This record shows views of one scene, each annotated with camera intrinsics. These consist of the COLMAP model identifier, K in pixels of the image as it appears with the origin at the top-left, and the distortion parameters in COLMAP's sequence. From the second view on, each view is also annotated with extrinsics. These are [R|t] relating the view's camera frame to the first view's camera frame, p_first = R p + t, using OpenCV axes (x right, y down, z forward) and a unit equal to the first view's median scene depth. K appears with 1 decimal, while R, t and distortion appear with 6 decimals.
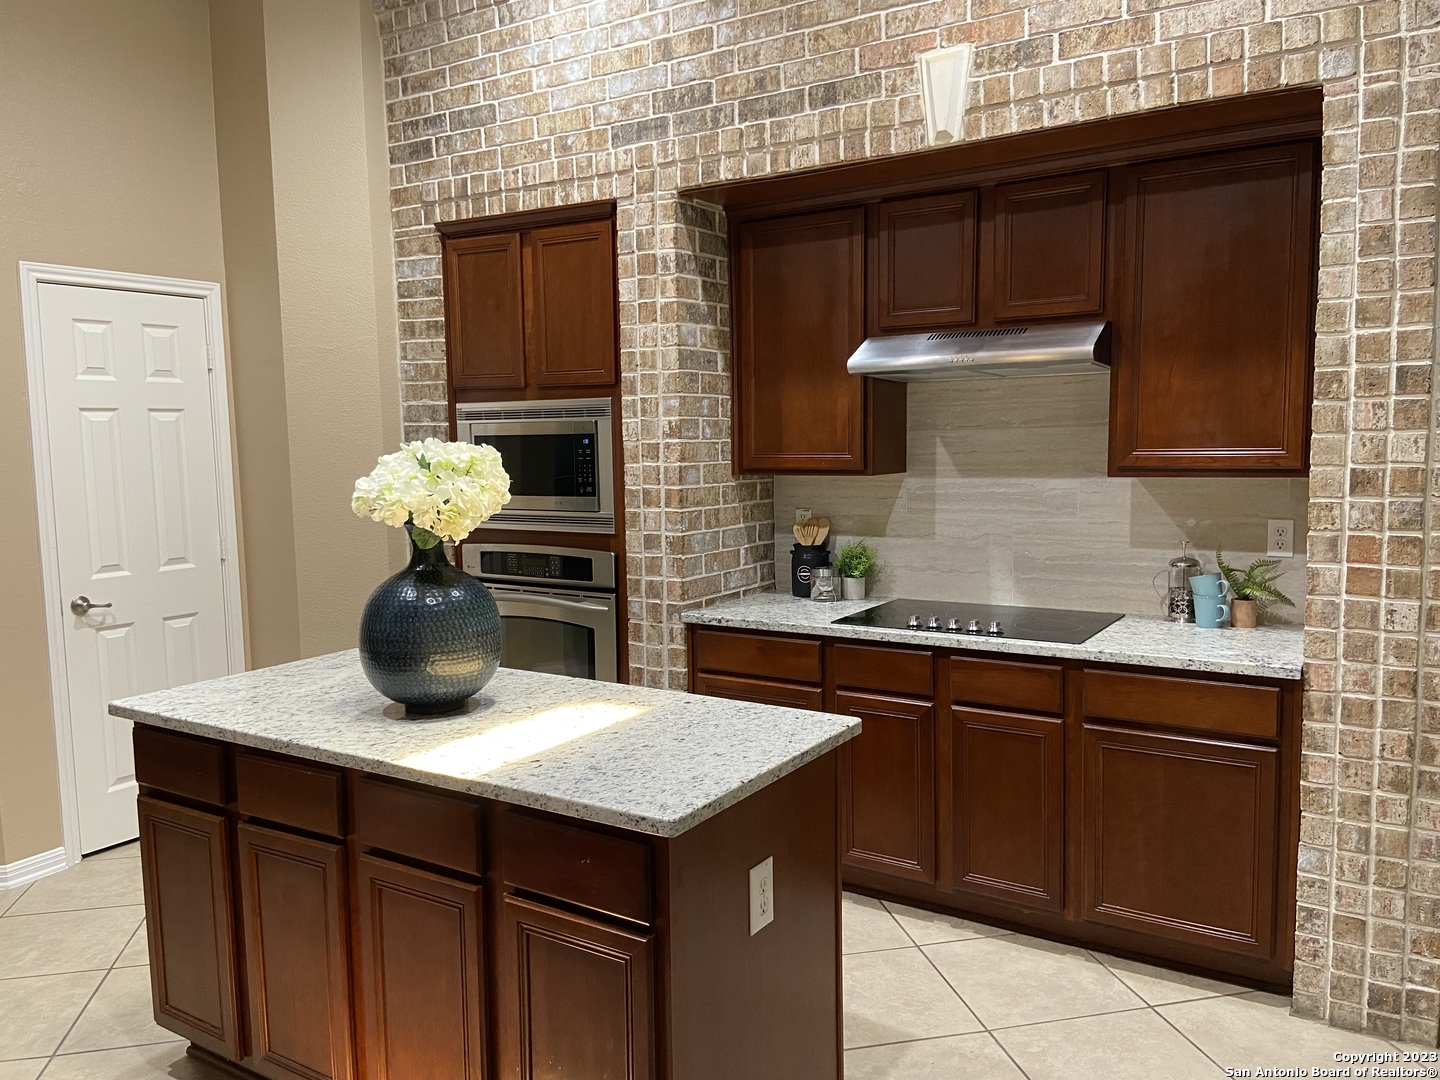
lens RADIAL K [[1085.4, 0, 720.2], [0, 1085.4, 544.2], [0, 0, 1]] dist [0.111613, -0.138900]
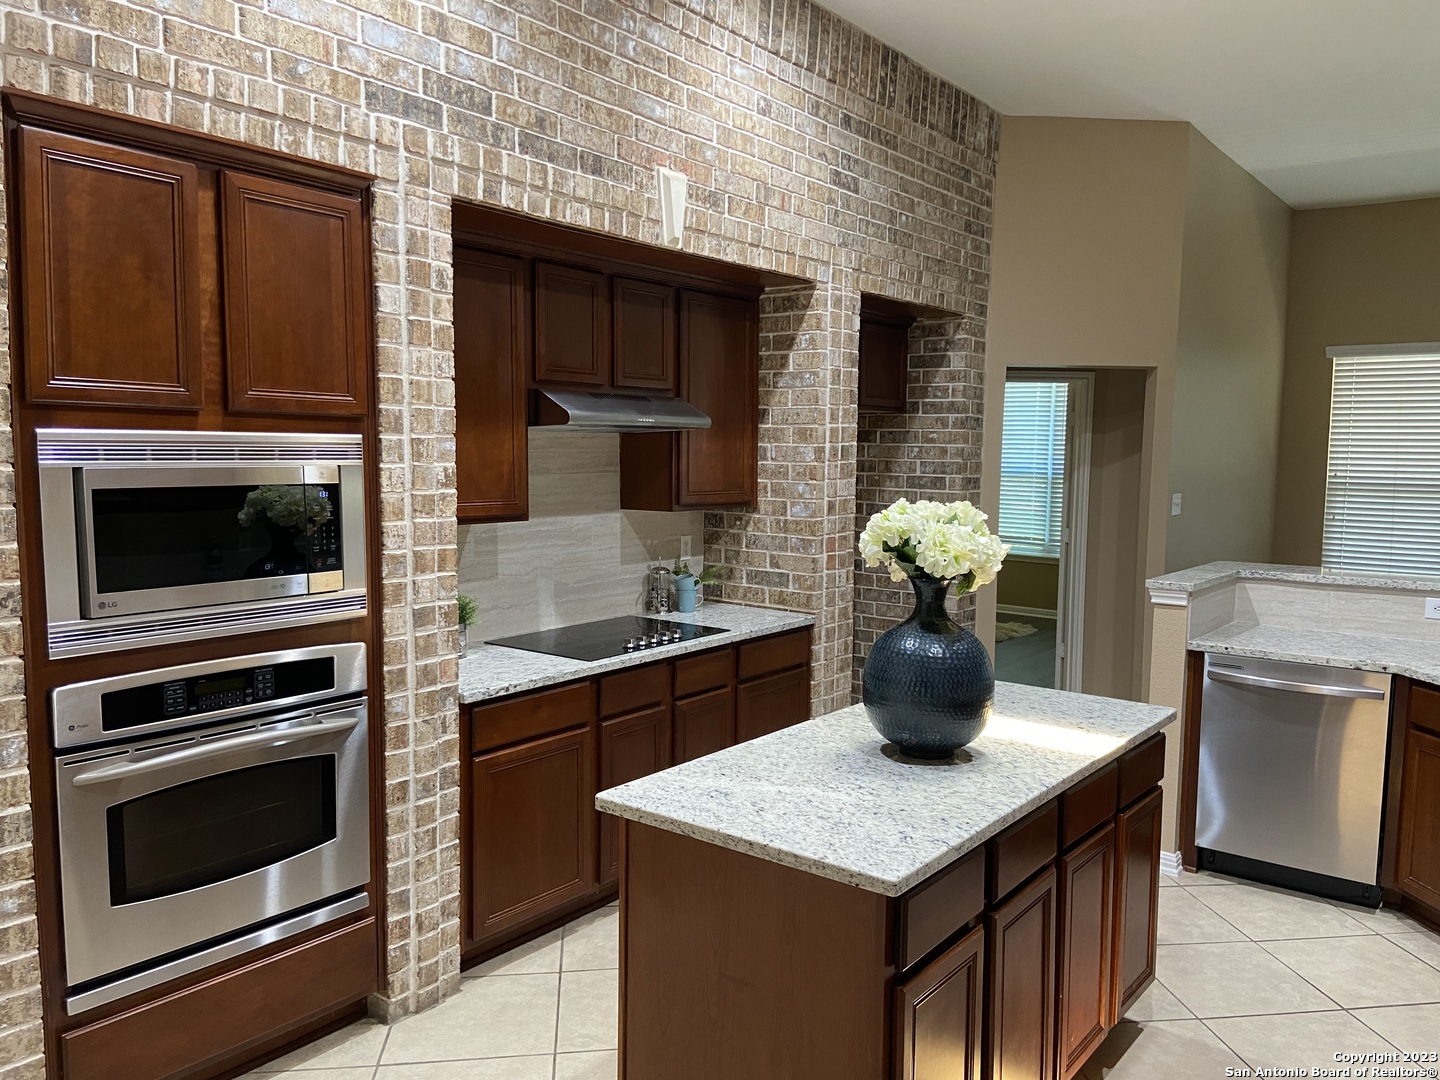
lens RADIAL K [[1085.4, 0, 740.6], [0, 1085.4, 550.8], [0, 0, 1]] dist [0.111613, -0.138900]
pose [[0.086181, -0.077637, 0.993250, -0.865875], [0.090026, 0.993487, 0.069844, -0.088387], [-0.992204, 0.083399, 0.092609, 0.705769]]
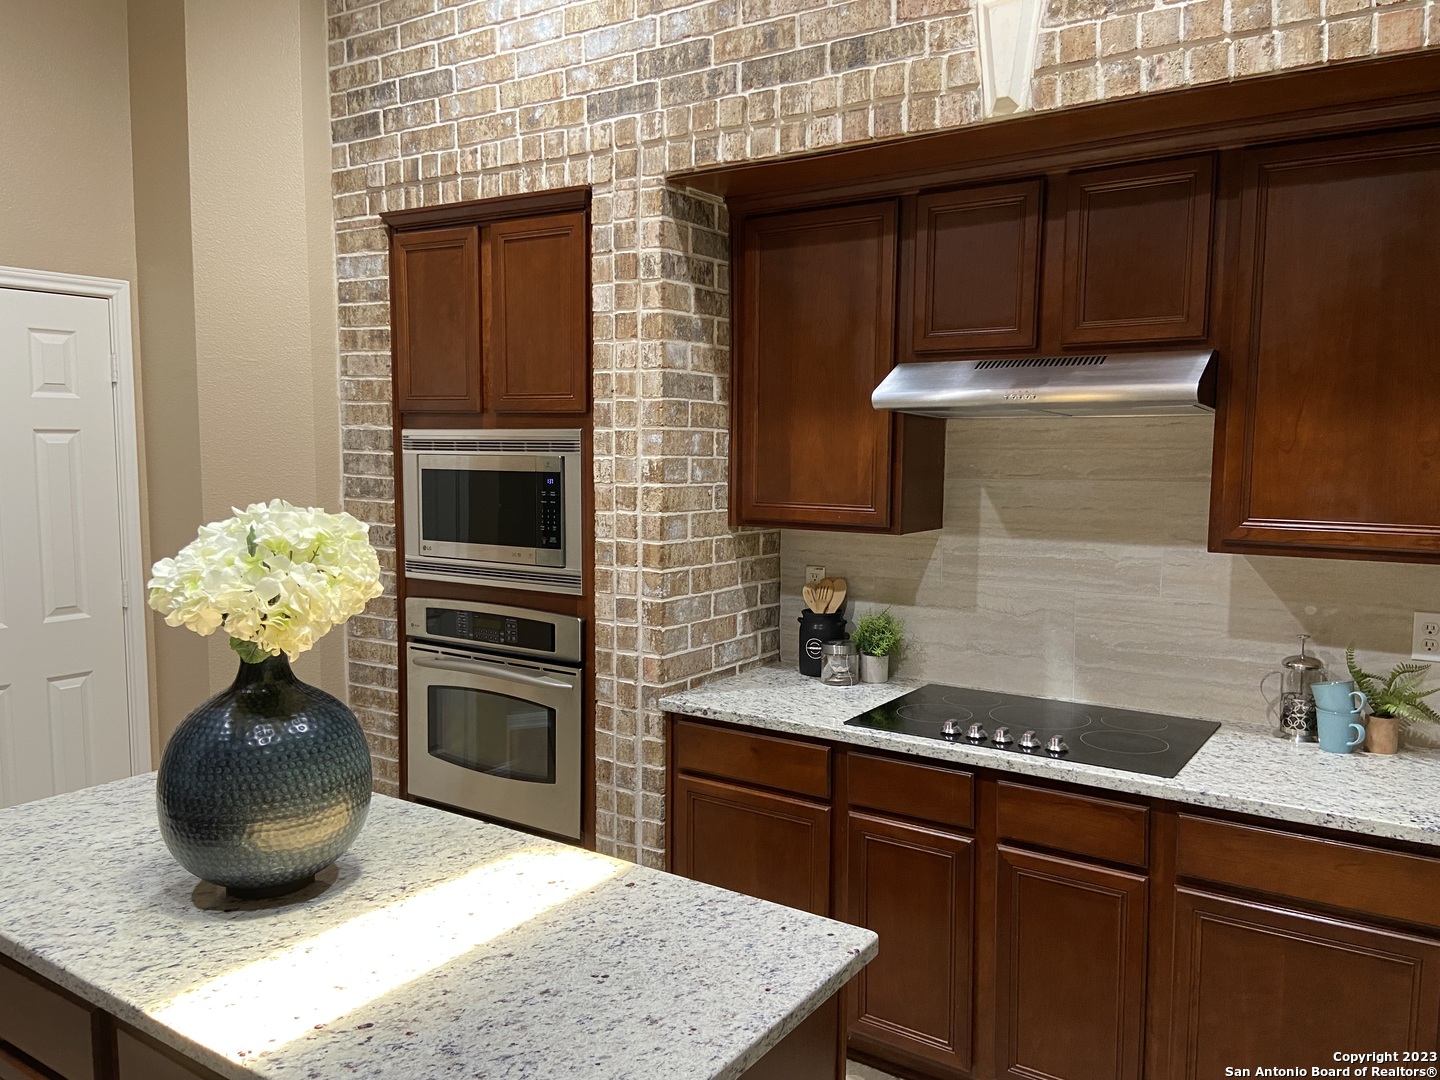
lens RADIAL K [[1085.4, 0, 723.2], [0, 1085.4, 547.6], [0, 0, 1]] dist [0.111613, -0.138900]
pose [[0.999495, 0.024393, -0.020384, 0.025814], [-0.024512, 0.999684, -0.005604, -0.045908], [0.020241, 0.006101, 0.999777, 0.195393]]
